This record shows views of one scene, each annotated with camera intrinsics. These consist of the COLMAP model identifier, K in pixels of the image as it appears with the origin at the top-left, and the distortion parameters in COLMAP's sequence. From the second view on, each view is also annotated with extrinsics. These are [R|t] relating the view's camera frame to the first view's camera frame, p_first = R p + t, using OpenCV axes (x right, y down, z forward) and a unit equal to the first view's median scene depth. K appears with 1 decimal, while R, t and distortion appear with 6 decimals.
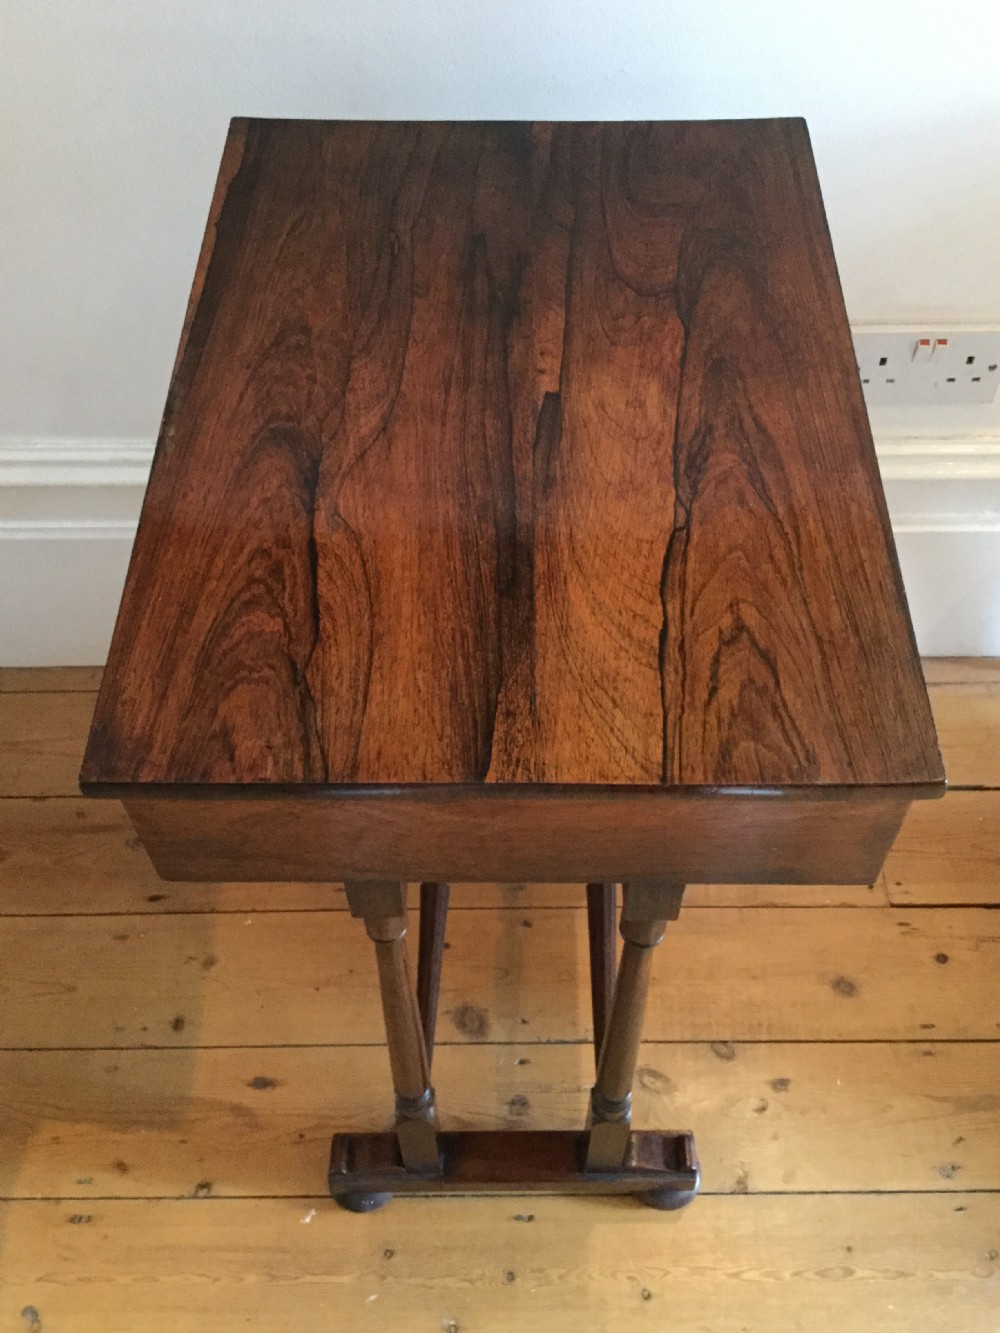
lens RADIAL K [[1357.6, 0, 504.5], [0, 1357.6, 667.9], [0, 0, 1]] dist [0.036876, 0.000000]
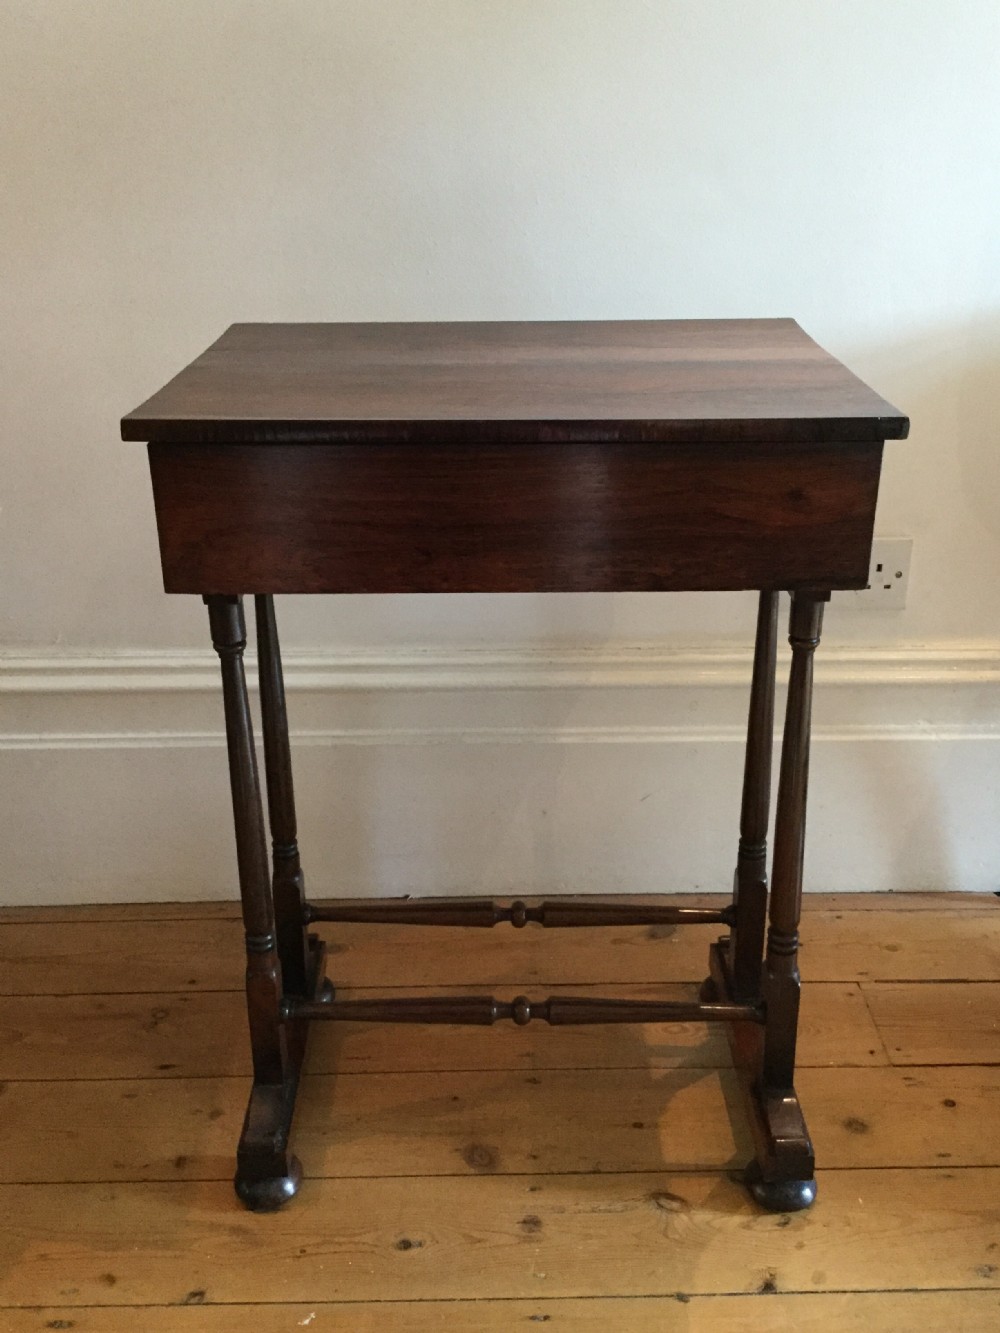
lens RADIAL K [[1357.6, 0, 506.7], [0, 1357.6, 650.3], [0, 0, 1]] dist [0.036876, 0.000000]
pose [[0.999932, -0.000887, 0.011625, -0.017346], [0.006783, 0.855210, -0.518237, 0.474880], [-0.009482, 0.518281, 0.855158, -0.030174]]
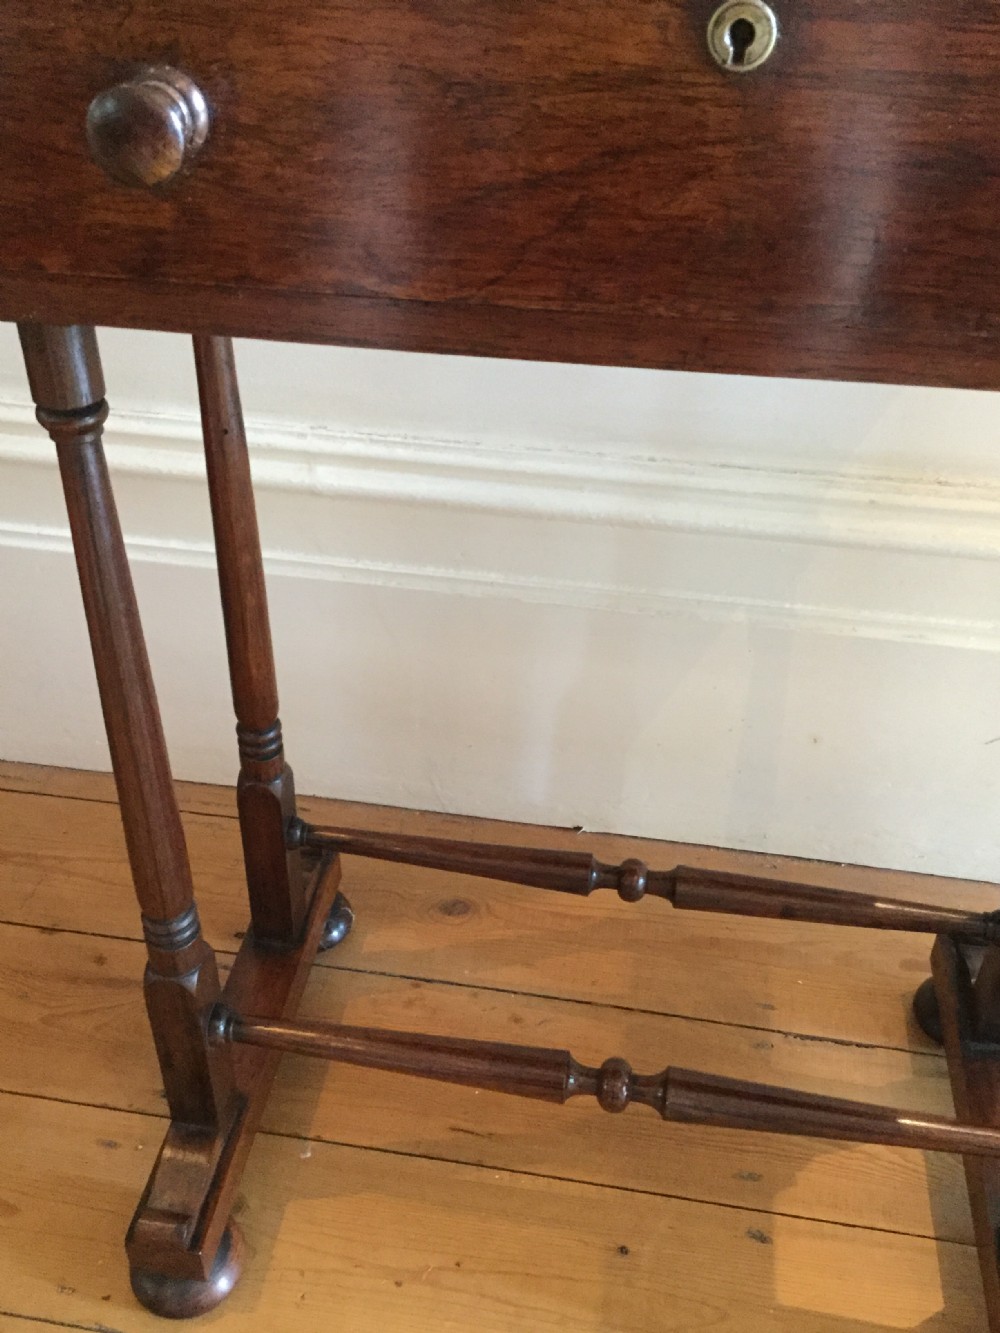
lens RADIAL K [[1357.6, 0, 460.9], [0, 1357.6, 663.2], [0, 0, 1]] dist [0.036876, 0.000000]
pose [[0.982897, 0.120228, -0.139493, -0.063919], [-0.157683, 0.940733, -0.300262, 0.165342], [0.095126, 0.317122, 0.943602, 0.376917]]
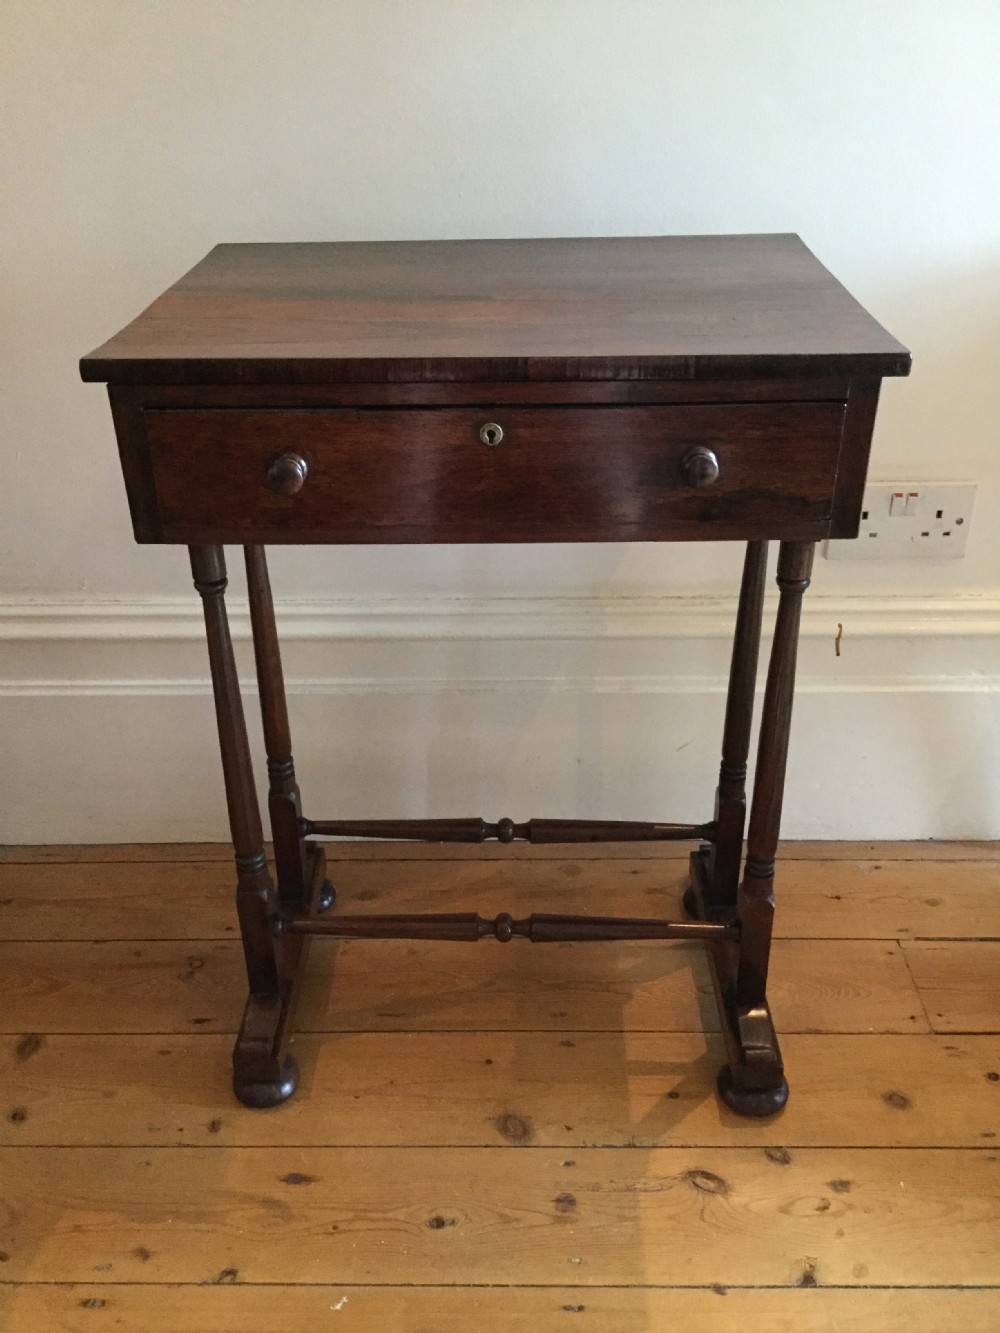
lens RADIAL K [[1255.2, 0, 486.9], [0, 1255.2, 671.5], [0, 0, 1]] dist [0.006576, 0.000000]
pose [[0.999617, 0.004207, -0.027365, -0.021474], [-0.015175, 0.909952, -0.414436, 0.348548], [0.023158, 0.414692, 0.909667, 0.051868]]
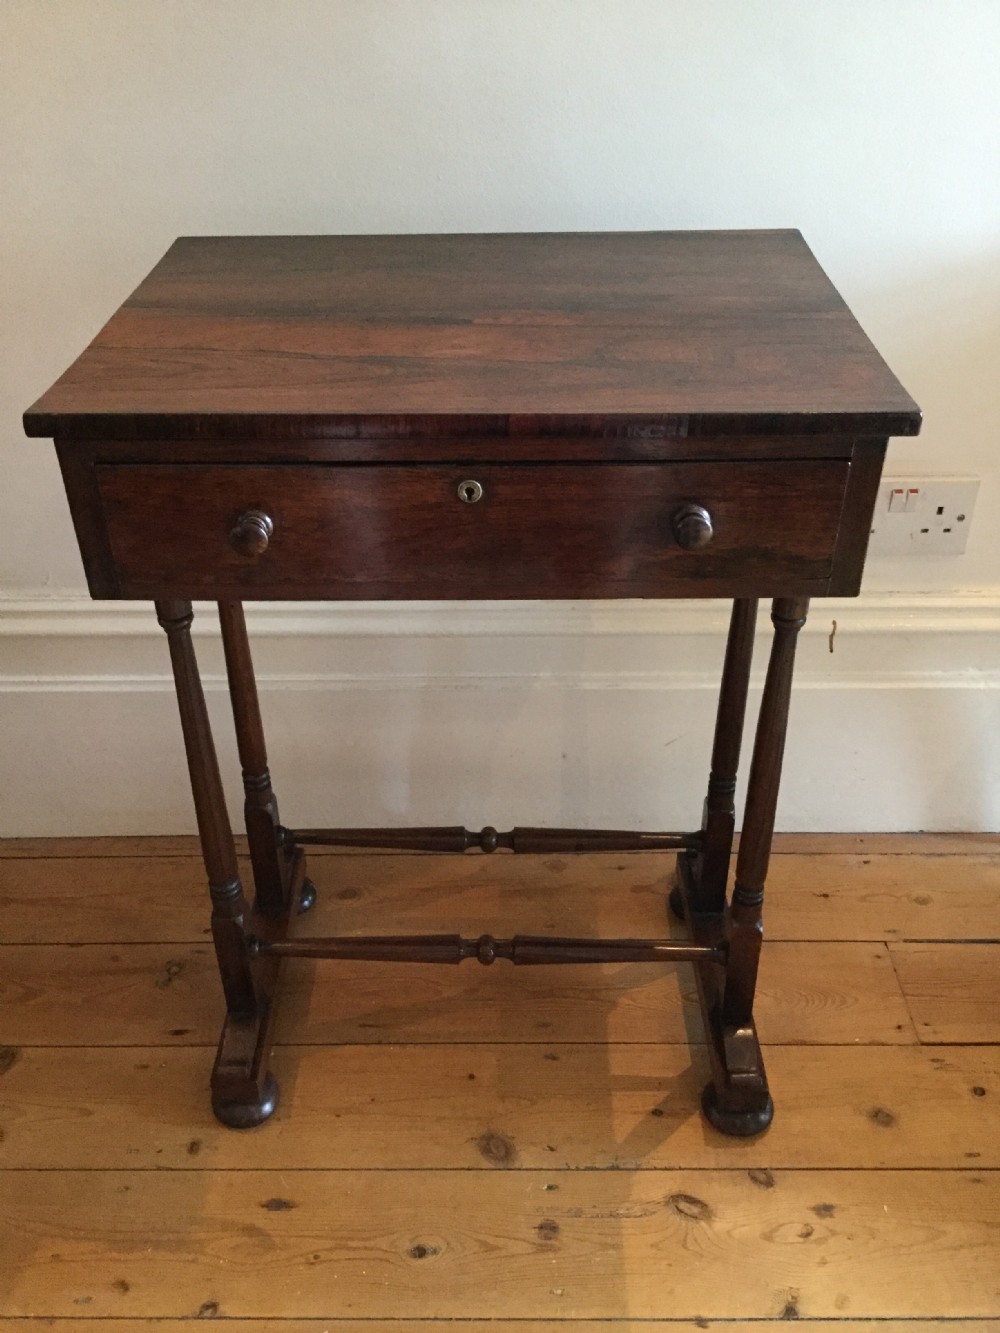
lens RADIAL K [[1255.2, 0, 487.8], [0, 1255.2, 673.4], [0, 0, 1]] dist [0.006576, 0.000000]
pose [[0.999853, 0.004690, -0.016482, -0.018291], [-0.010000, 0.940751, -0.338951, 0.254857], [0.013916, 0.339066, 0.940660, 0.052478]]
